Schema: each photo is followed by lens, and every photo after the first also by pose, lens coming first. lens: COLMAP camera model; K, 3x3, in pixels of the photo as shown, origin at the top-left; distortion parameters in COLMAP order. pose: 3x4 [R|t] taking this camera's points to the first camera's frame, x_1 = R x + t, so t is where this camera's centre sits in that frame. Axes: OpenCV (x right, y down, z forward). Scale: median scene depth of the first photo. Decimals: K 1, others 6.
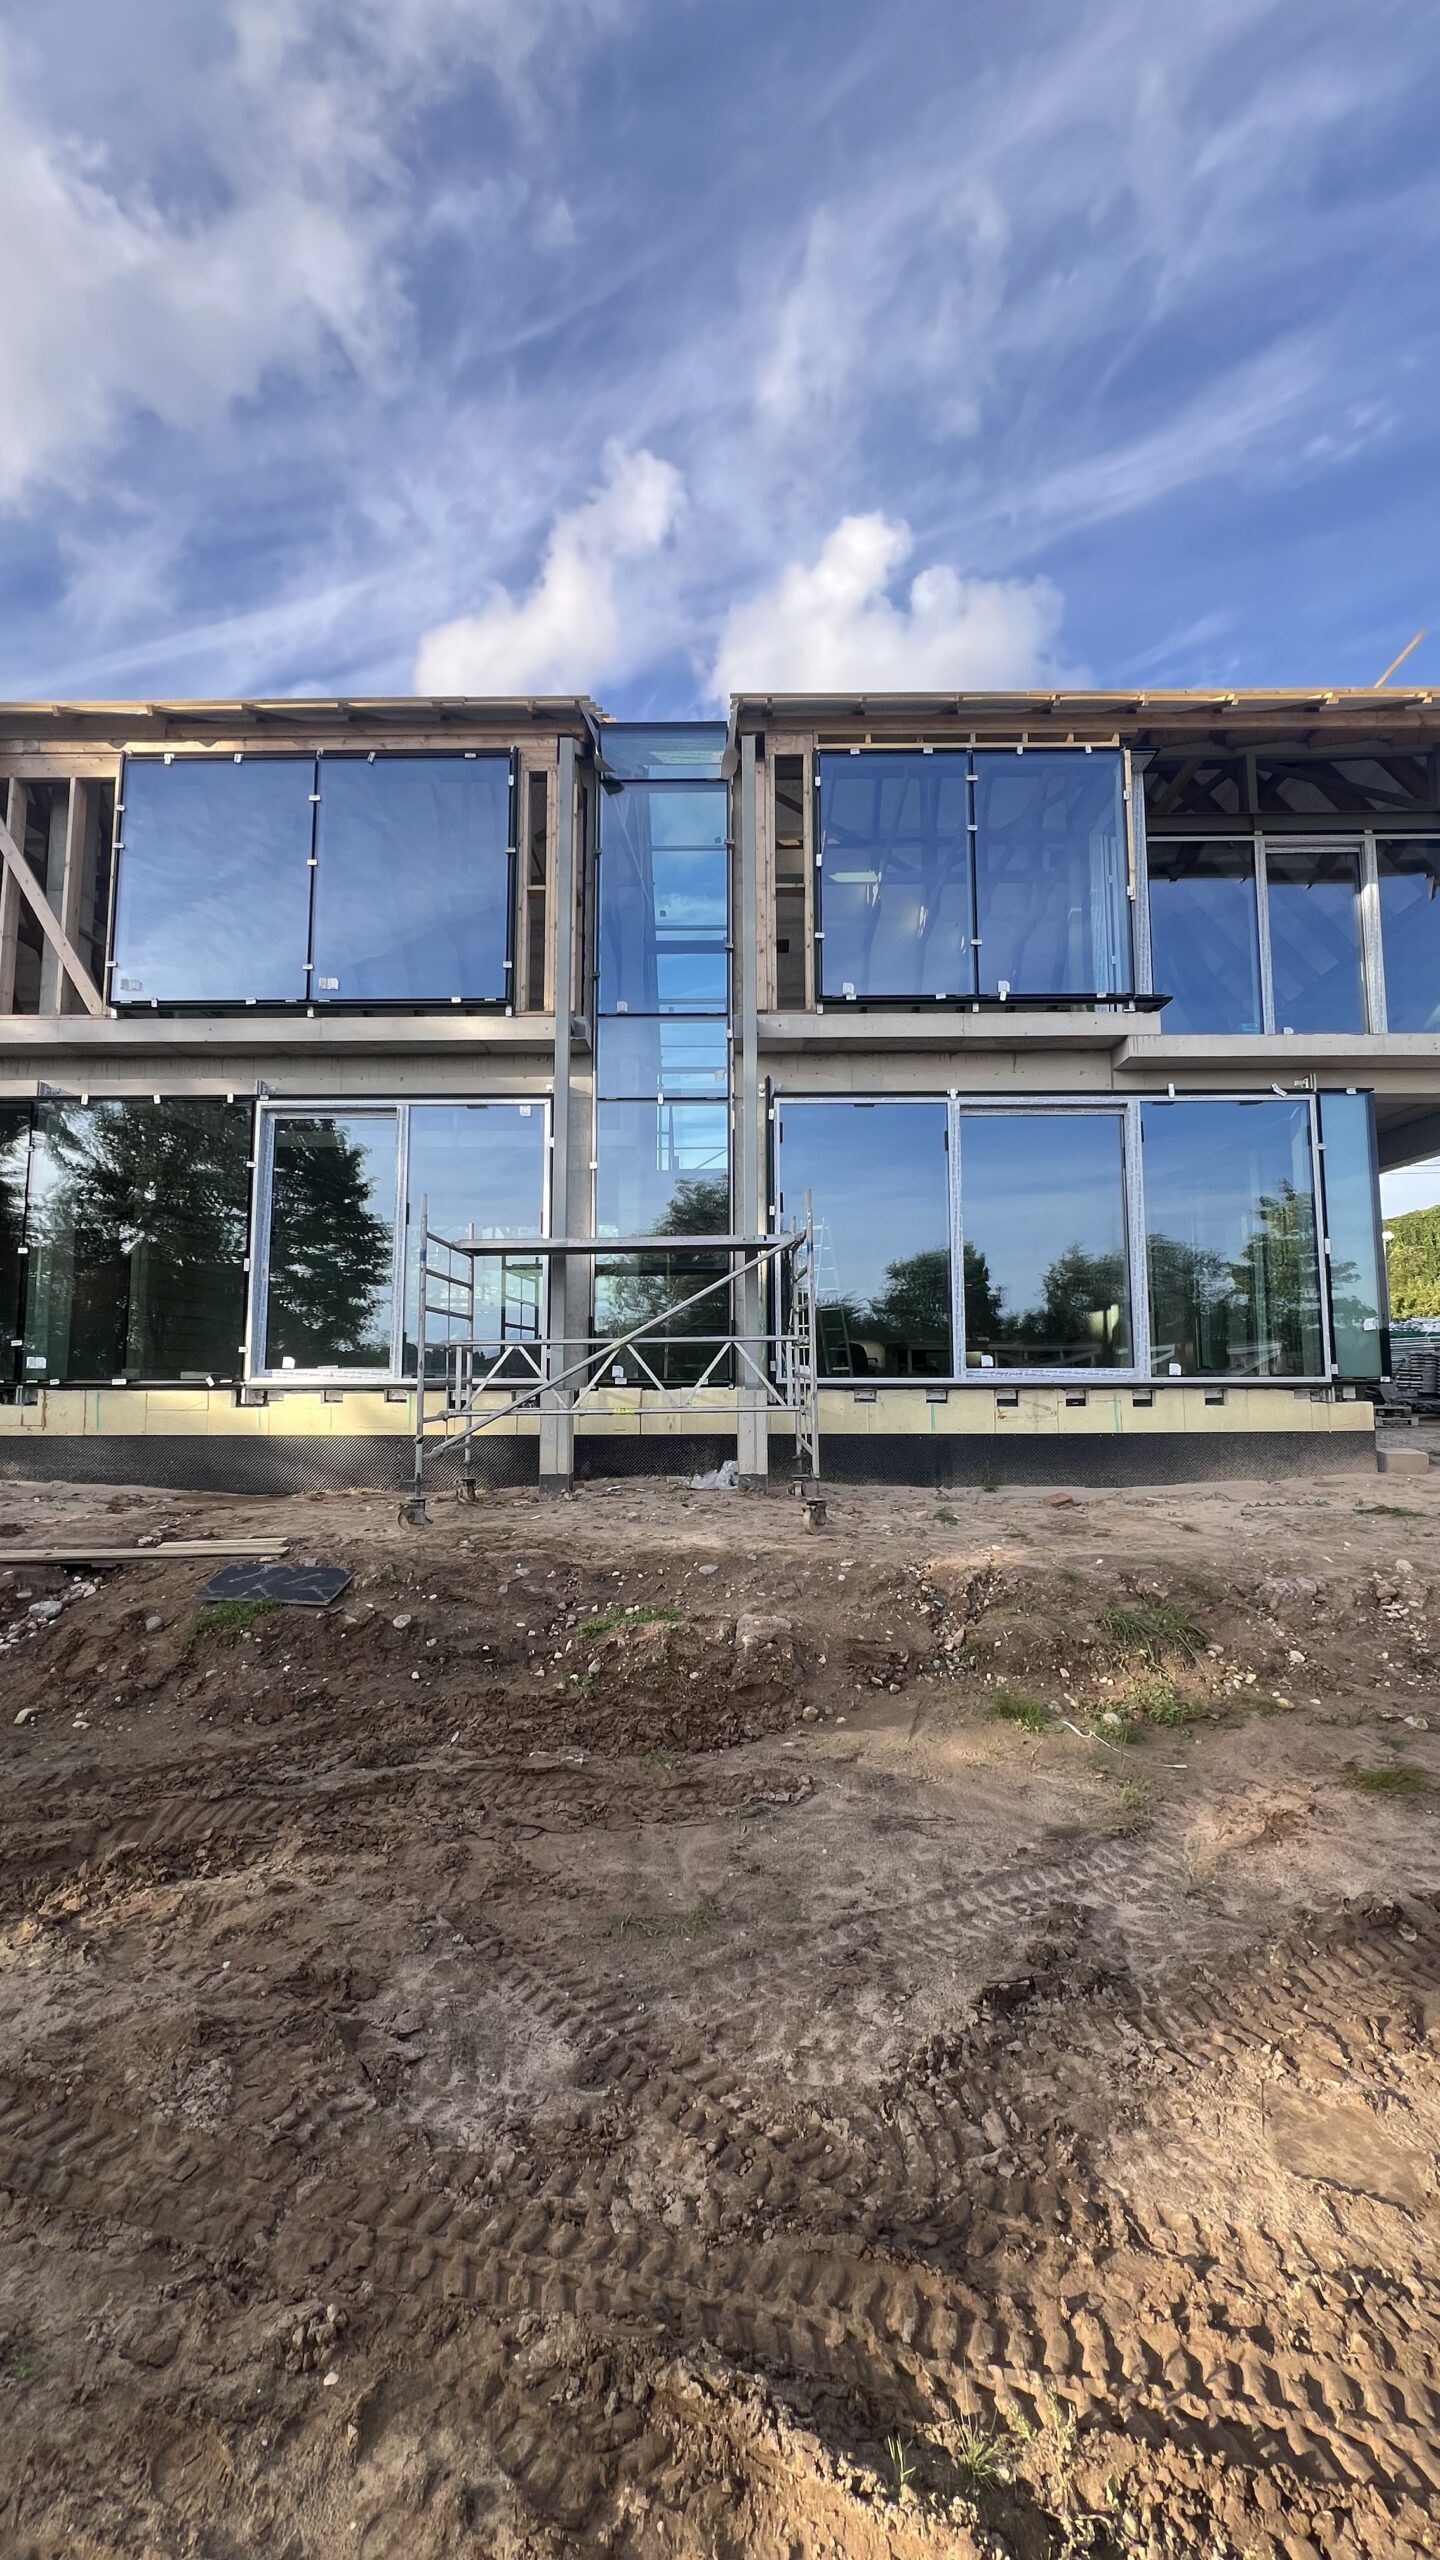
lens RADIAL K [[1024.9, 0, 720.4], [0, 1024.9, 1263.0], [0, 0, 1]] dist [0.000981, 0.000161]
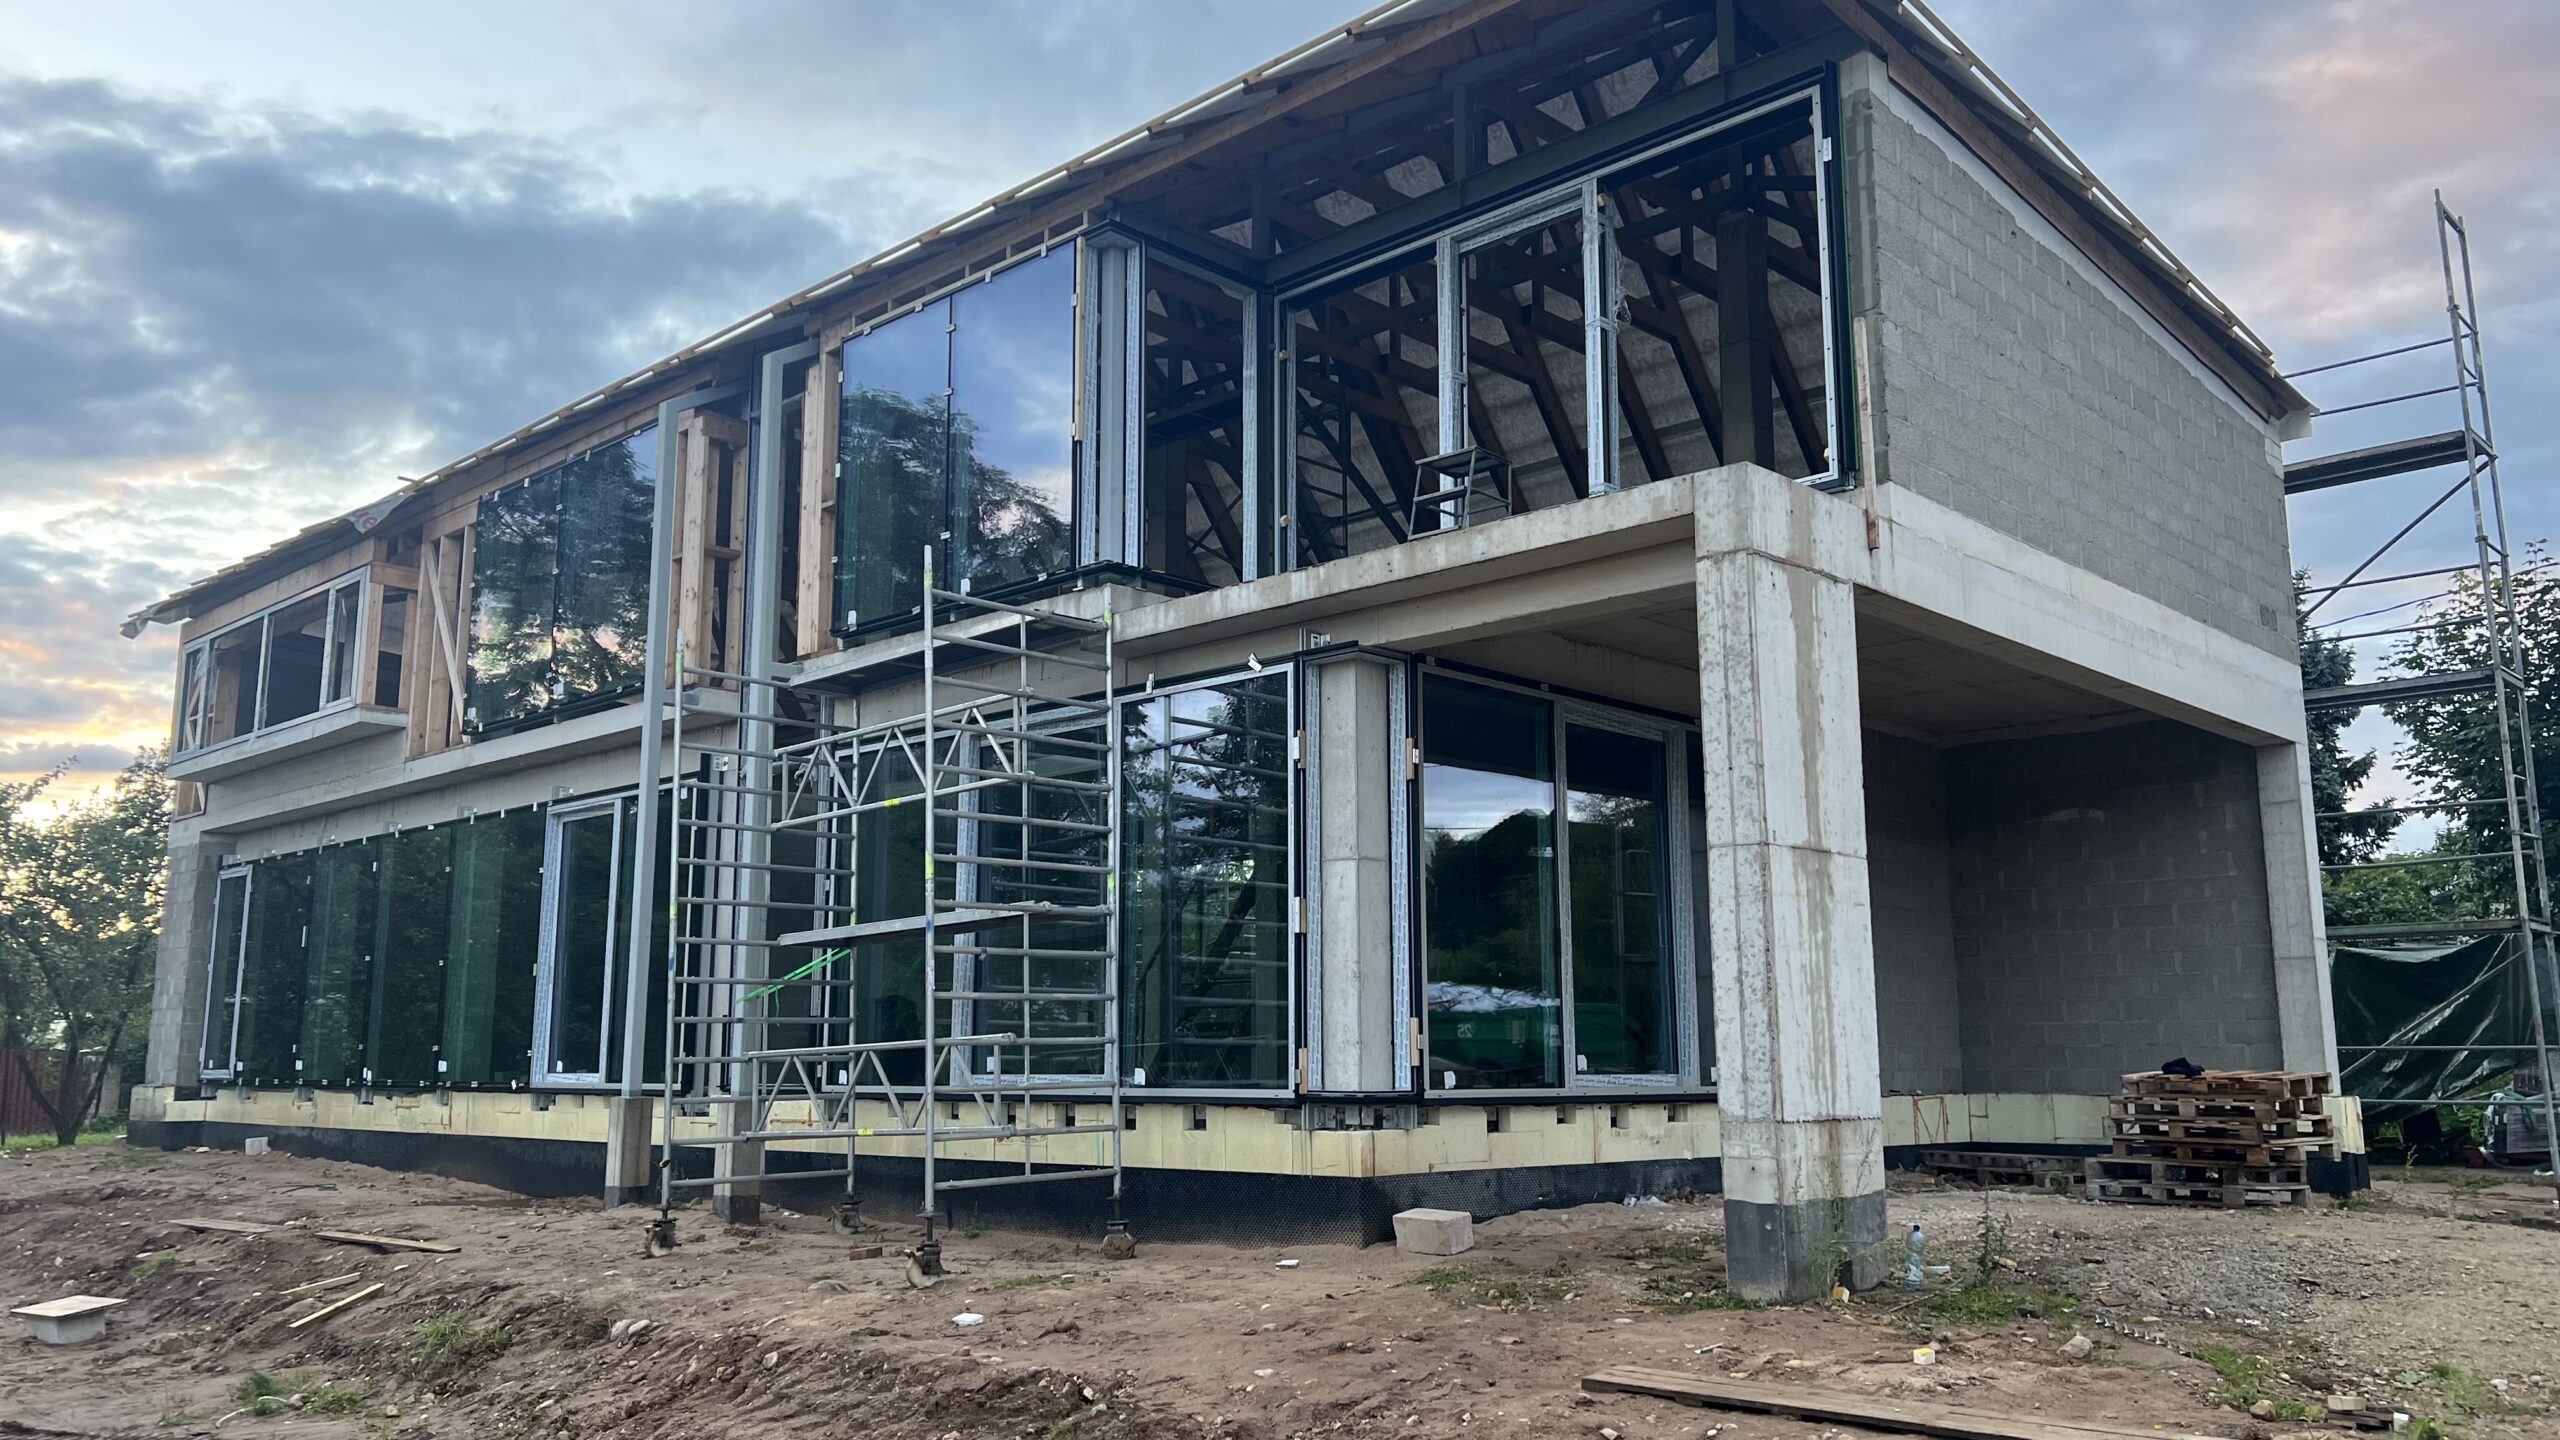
lens RADIAL K [[1907.9, 0, 1280.0], [0, 1907.9, 720.0], [0, 0, 1]] dist [0.051903, -0.003401]
pose [[0.736246, -0.118135, -0.666323, 1.411990], [0.061436, 0.992247, -0.108036, 0.007545], [0.673920, 0.038605, 0.737795, 0.079051]]
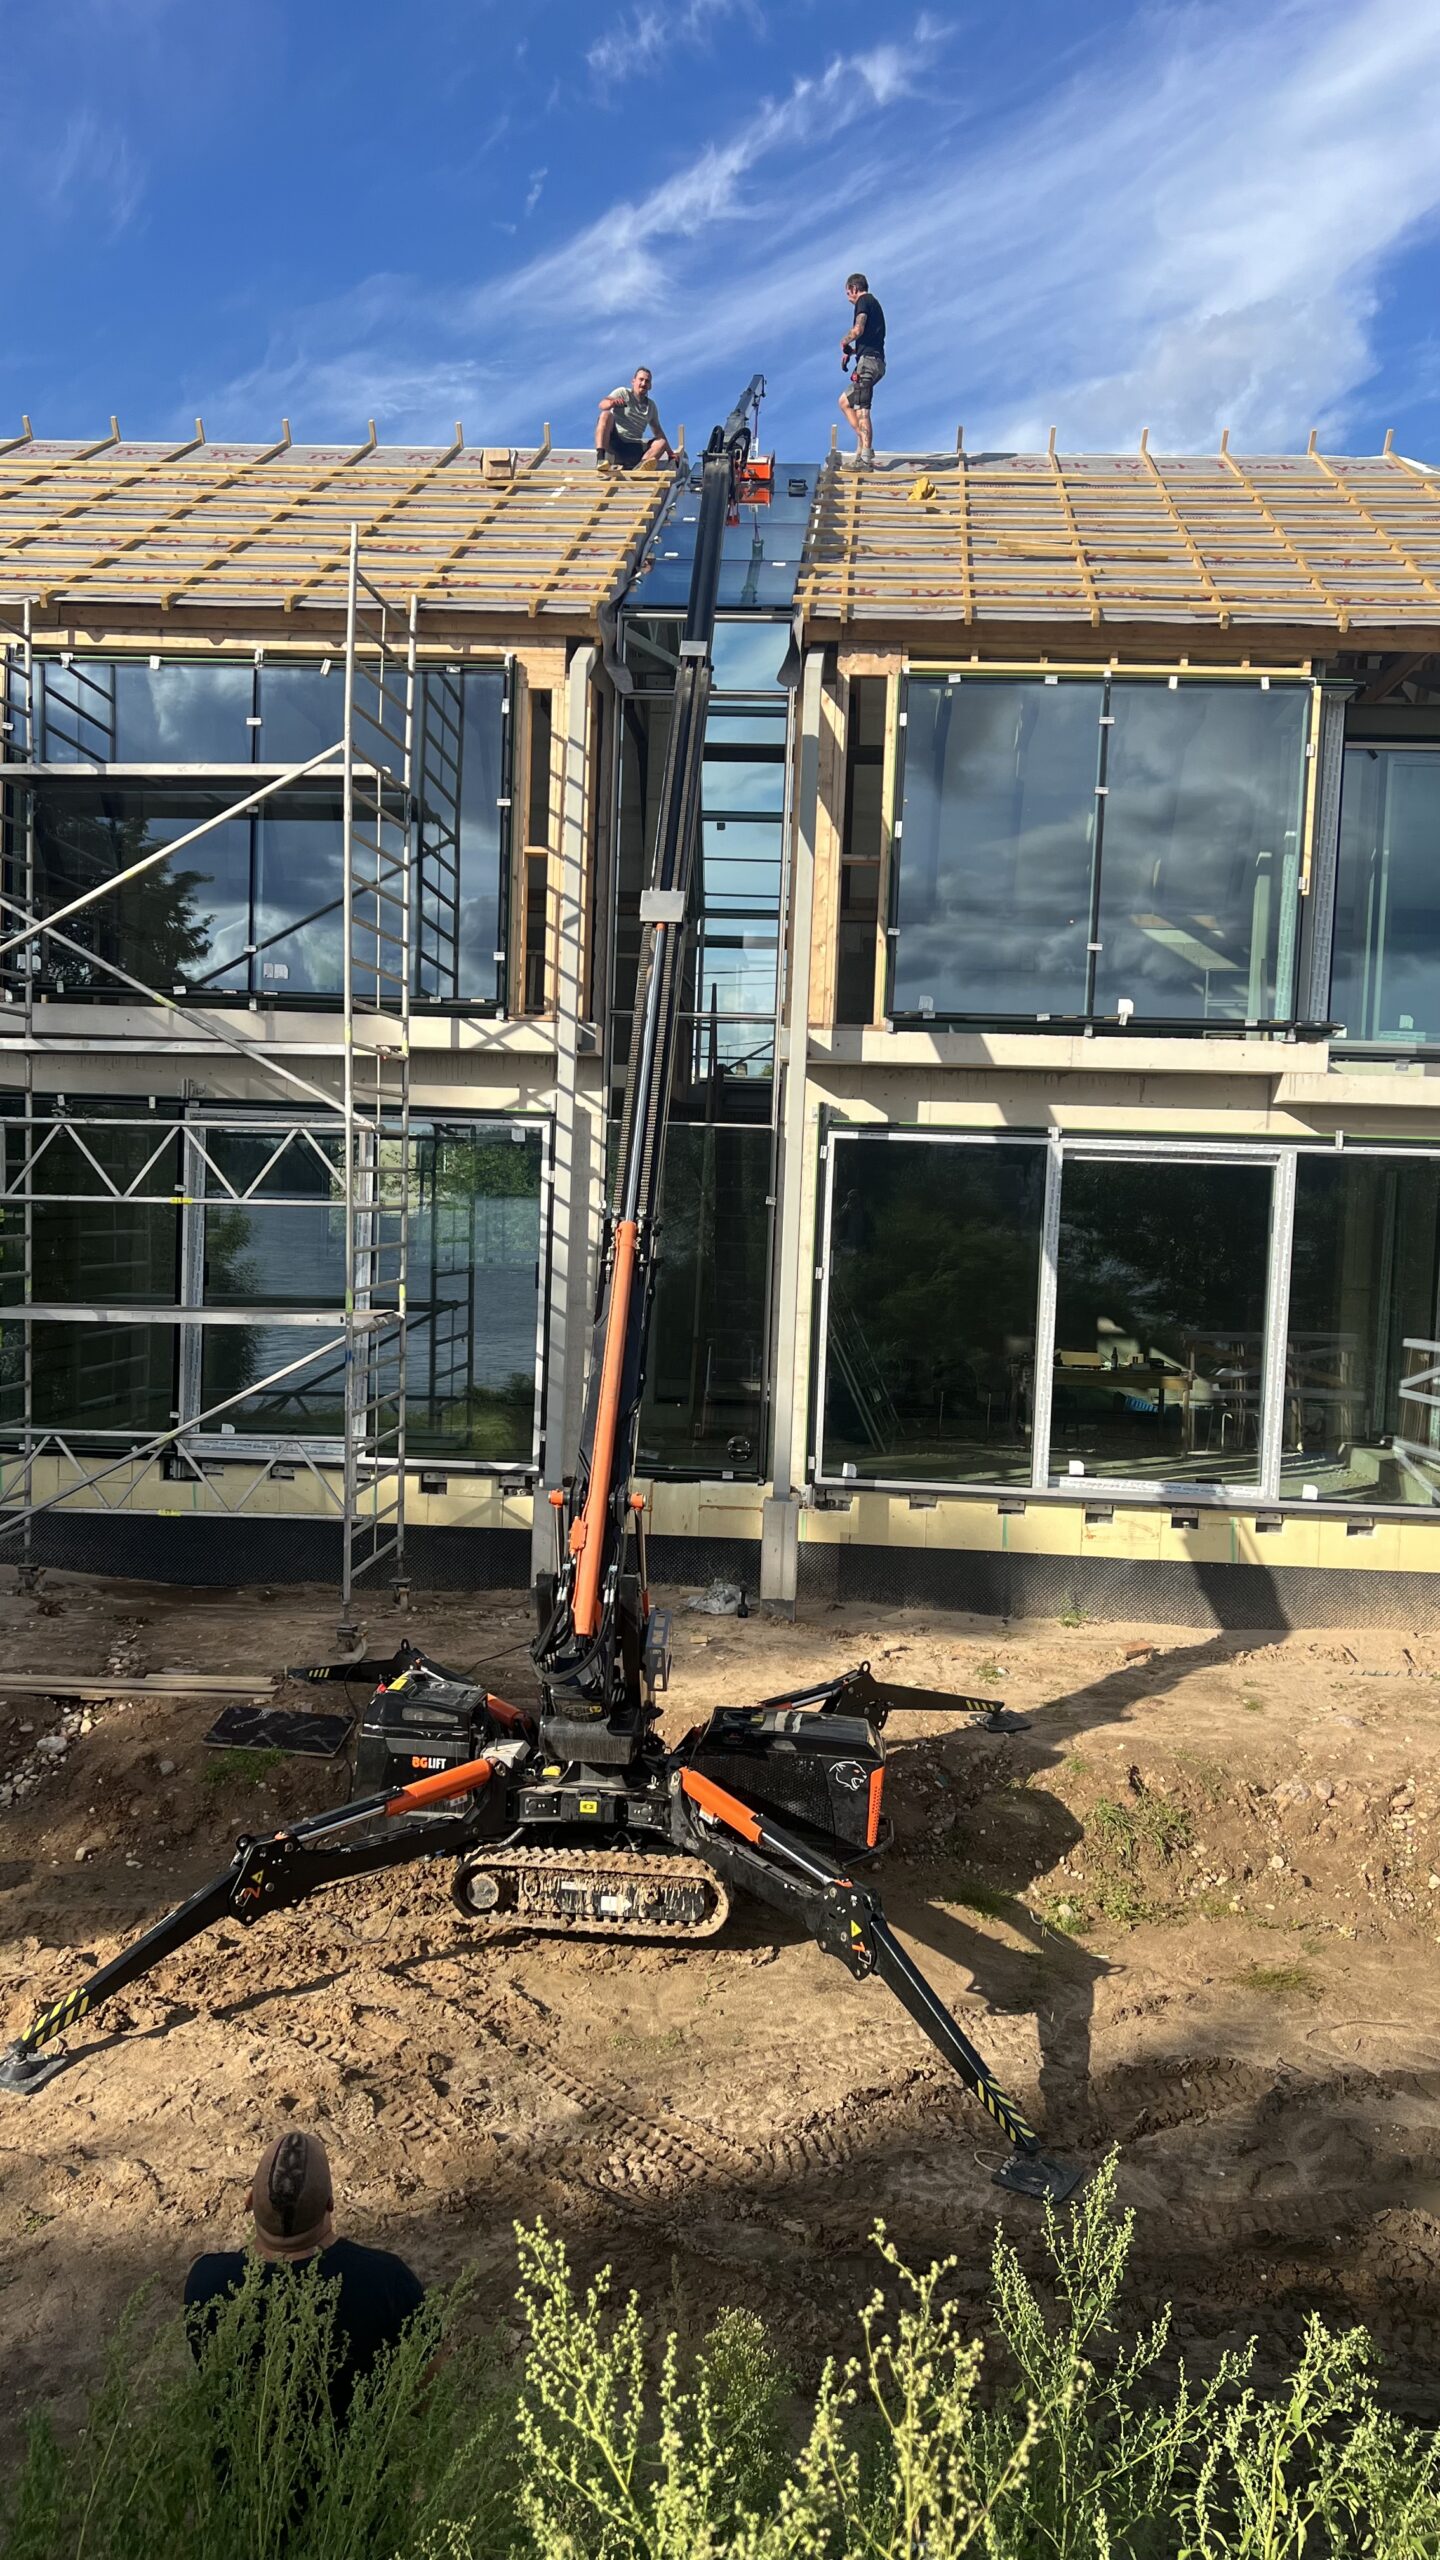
lens RADIAL K [[1907.9, 0, 720.0], [0, 1907.9, 1280.0], [0, 0, 1]] dist [0.051903, -0.003401]
pose [[0.997917, 0.040490, -0.050214, 0.048241], [-0.032944, 0.989184, 0.142934, -0.261198], [0.055458, -0.140982, 0.988458, -0.495215]]
